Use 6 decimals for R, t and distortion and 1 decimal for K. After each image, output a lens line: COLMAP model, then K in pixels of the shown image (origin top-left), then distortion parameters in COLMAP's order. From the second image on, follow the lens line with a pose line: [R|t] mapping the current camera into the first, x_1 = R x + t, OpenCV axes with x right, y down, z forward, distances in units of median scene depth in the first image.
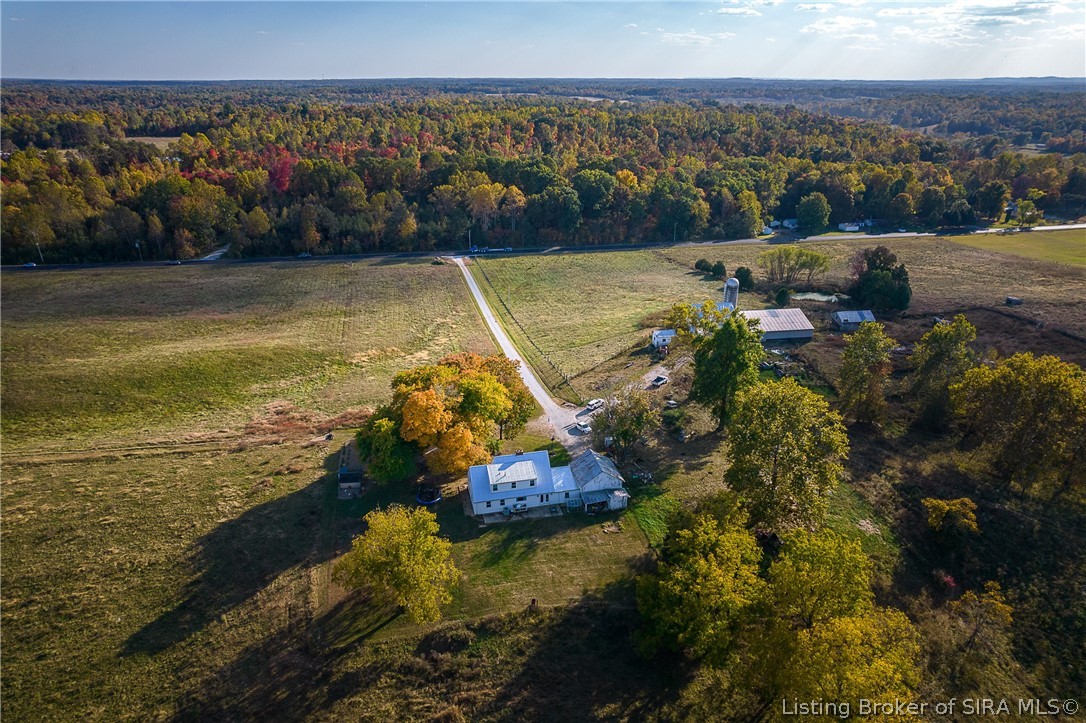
lens RADIAL K [[694.4, 0, 550.0], [0, 694.4, 361.4], [0, 0, 1]] dist [-0.078168, 0.075149]
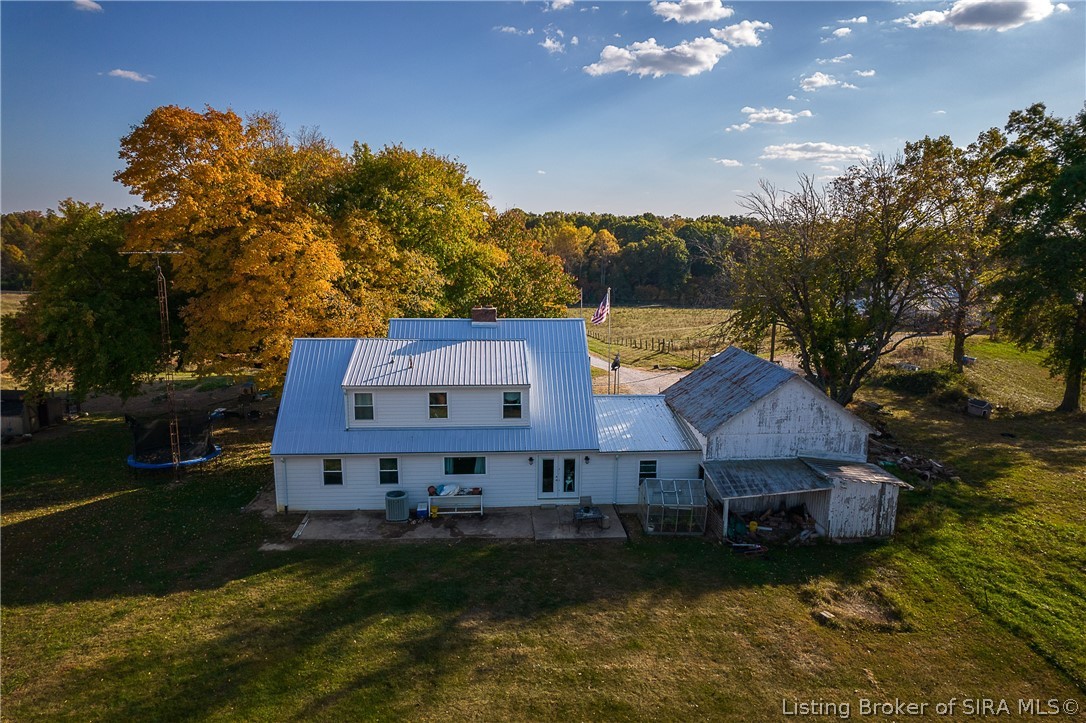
lens RADIAL K [[694.4, 0, 550.0], [0, 694.4, 361.4], [0, 0, 1]] dist [-0.078168, 0.075149]
pose [[0.988403, 0.036118, -0.147499, 0.009174], [-0.066816, 0.975667, -0.208827, 0.076300], [0.136368, 0.216261, 0.966765, 0.269763]]
